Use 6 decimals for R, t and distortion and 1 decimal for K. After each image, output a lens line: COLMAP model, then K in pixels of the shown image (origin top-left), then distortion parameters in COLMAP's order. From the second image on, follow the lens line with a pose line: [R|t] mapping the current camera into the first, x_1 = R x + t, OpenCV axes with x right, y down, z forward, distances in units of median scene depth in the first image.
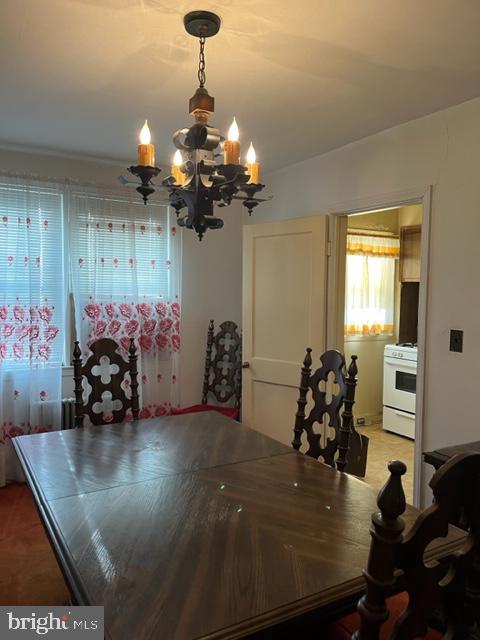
lens RADIAL K [[485.7, 0, 240.0], [0, 485.7, 320.0], [0, 0, 1]] dist [0.054133, -0.091998]
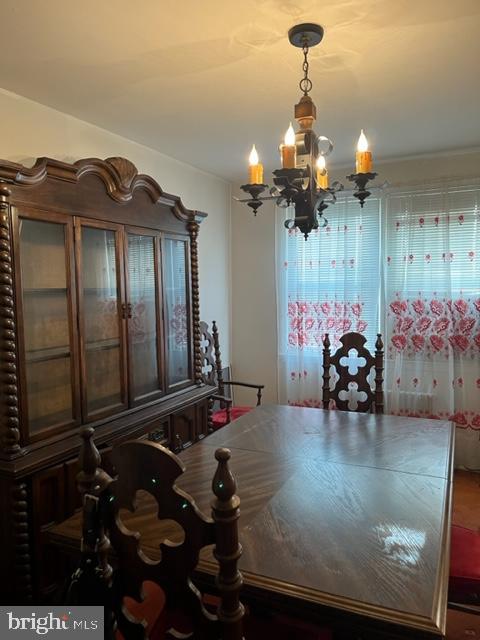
lens RADIAL K [[485.7, 0, 240.0], [0, 485.7, 320.0], [0, 0, 1]] dist [0.054133, -0.091998]
pose [[0.563141, 0.034854, -0.825625, 0.452446], [-0.029161, 0.999326, 0.022297, -0.006435], [0.825846, 0.011520, 0.563778, 0.182319]]
